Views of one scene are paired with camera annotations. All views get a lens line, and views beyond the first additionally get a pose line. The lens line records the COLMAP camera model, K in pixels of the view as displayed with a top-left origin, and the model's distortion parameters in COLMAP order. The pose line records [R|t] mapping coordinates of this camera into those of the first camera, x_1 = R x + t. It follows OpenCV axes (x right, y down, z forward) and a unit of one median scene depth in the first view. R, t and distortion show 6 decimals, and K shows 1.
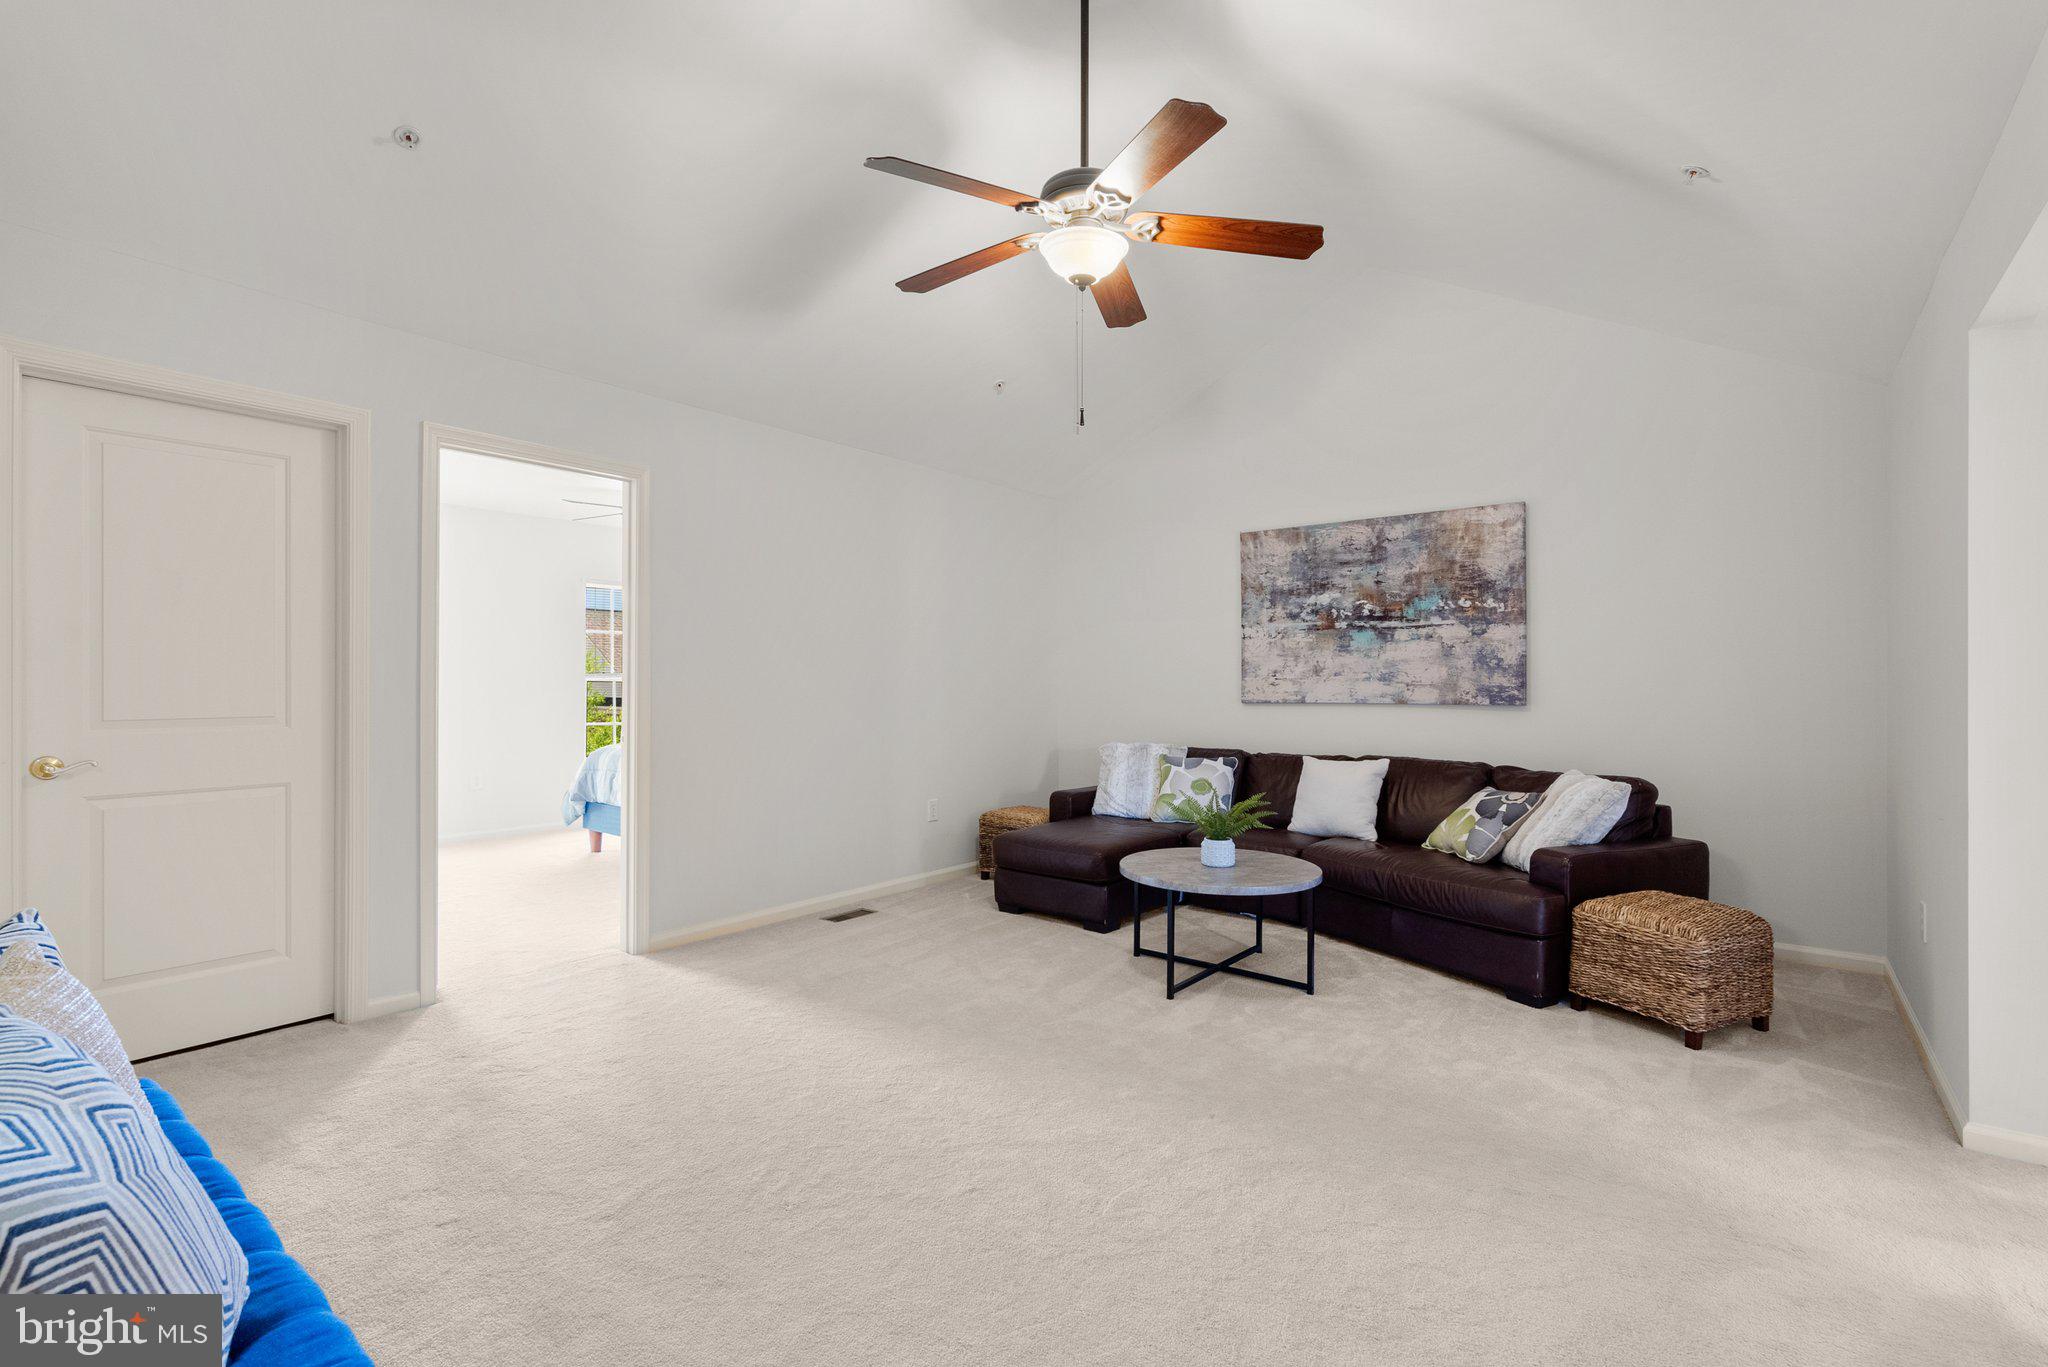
lens RADIAL K [[941.3, 0, 1023.7], [0, 941.3, 676.1], [0, 0, 1]] dist [-0.002018, 0.000686]
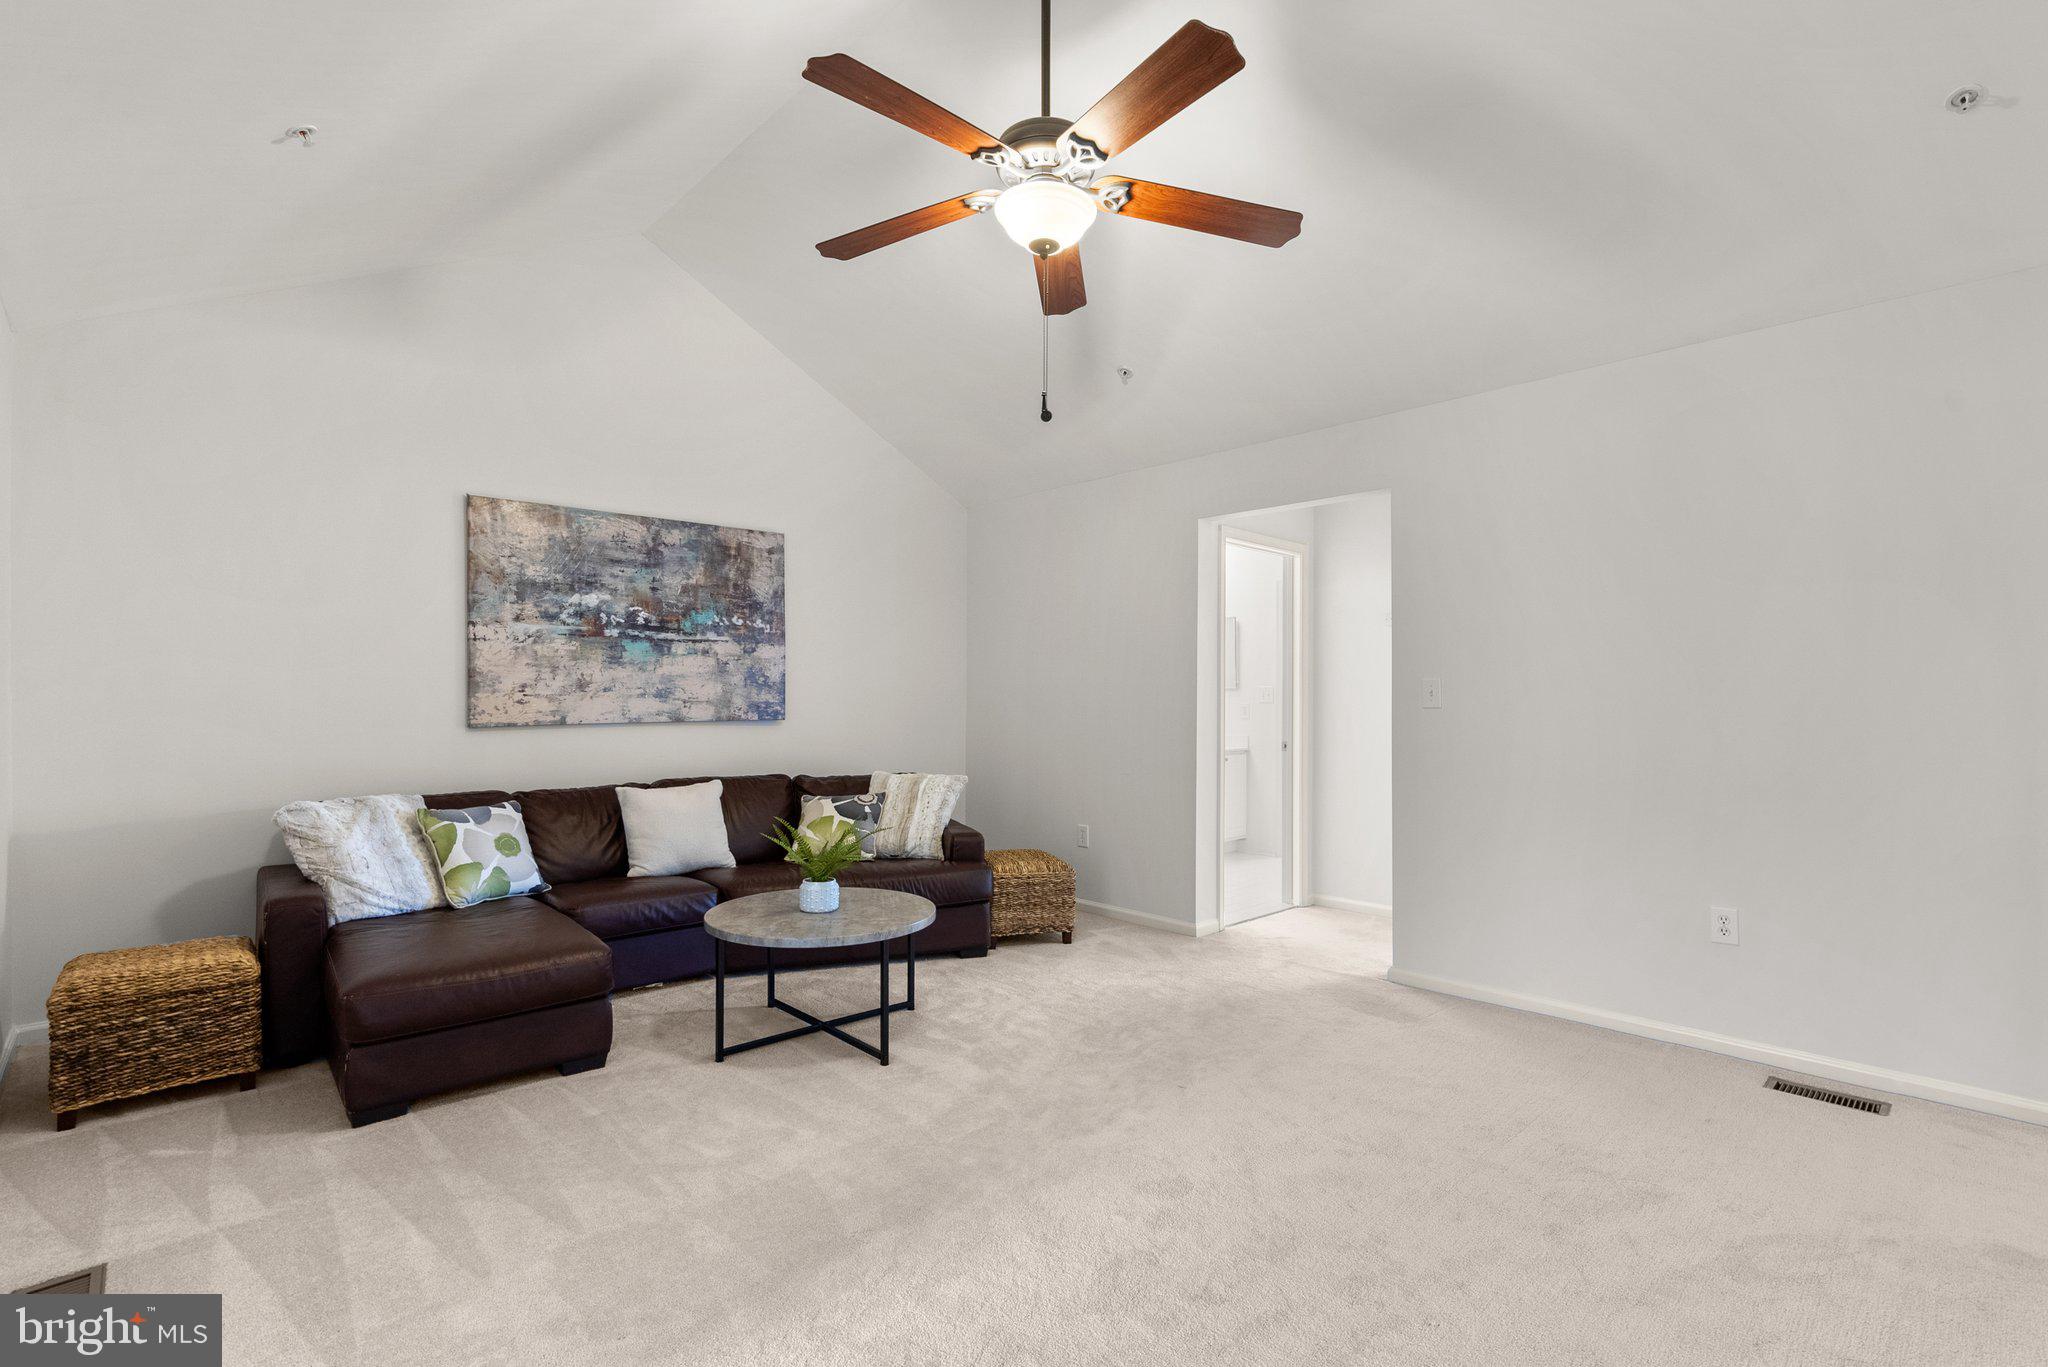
lens RADIAL K [[941.3, 0, 1028.9], [0, 941.3, 698.2], [0, 0, 1]] dist [-0.002018, 0.000686]
pose [[0.147283, -0.004762, 0.989083, -0.478369], [-0.007549, 0.999954, 0.005939, -0.002354], [-0.989066, -0.008341, 0.147240, 0.517508]]
